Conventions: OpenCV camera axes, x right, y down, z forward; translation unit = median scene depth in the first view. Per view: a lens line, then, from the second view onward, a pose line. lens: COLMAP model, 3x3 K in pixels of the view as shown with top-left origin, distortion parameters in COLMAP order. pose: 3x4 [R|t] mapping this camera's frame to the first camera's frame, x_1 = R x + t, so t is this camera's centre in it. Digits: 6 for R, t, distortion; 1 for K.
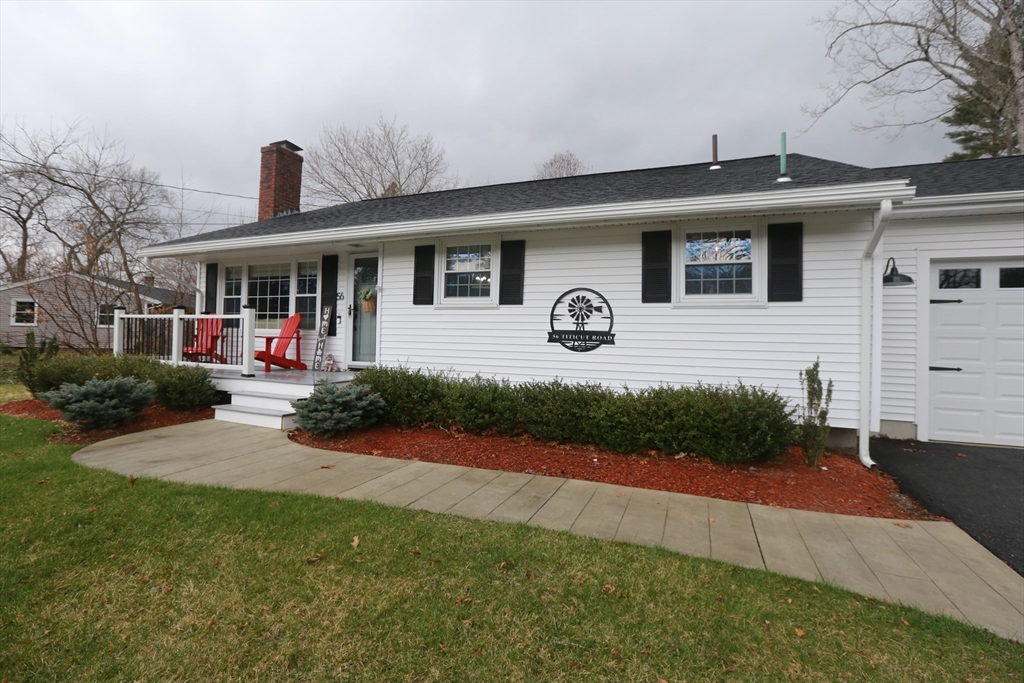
lens RADIAL K [[472.4, 0, 510.2], [0, 472.4, 337.4], [0, 0, 1]] dist [-0.054634, 0.017626]
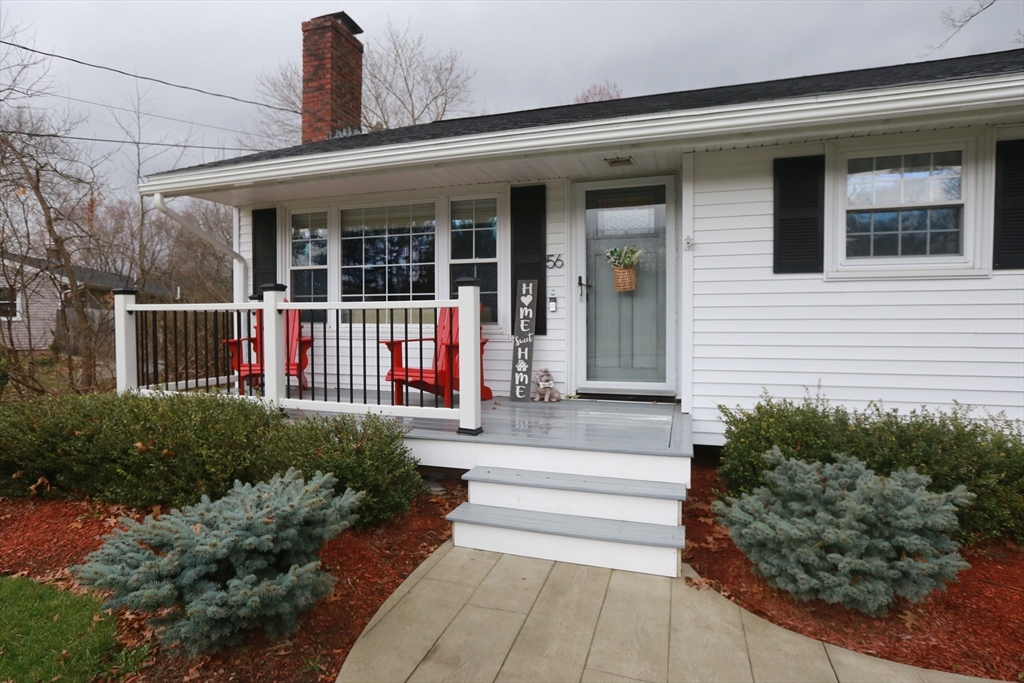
lens RADIAL K [[544.8, 0, 508.5], [0, 544.8, 333.8], [0, 0, 1]] dist [-0.049547, 0.029236]
pose [[0.997441, -0.026008, 0.066590, -0.438425], [0.023794, 0.999144, 0.033827, -0.025206], [-0.067413, -0.032157, 0.997207, 0.357252]]
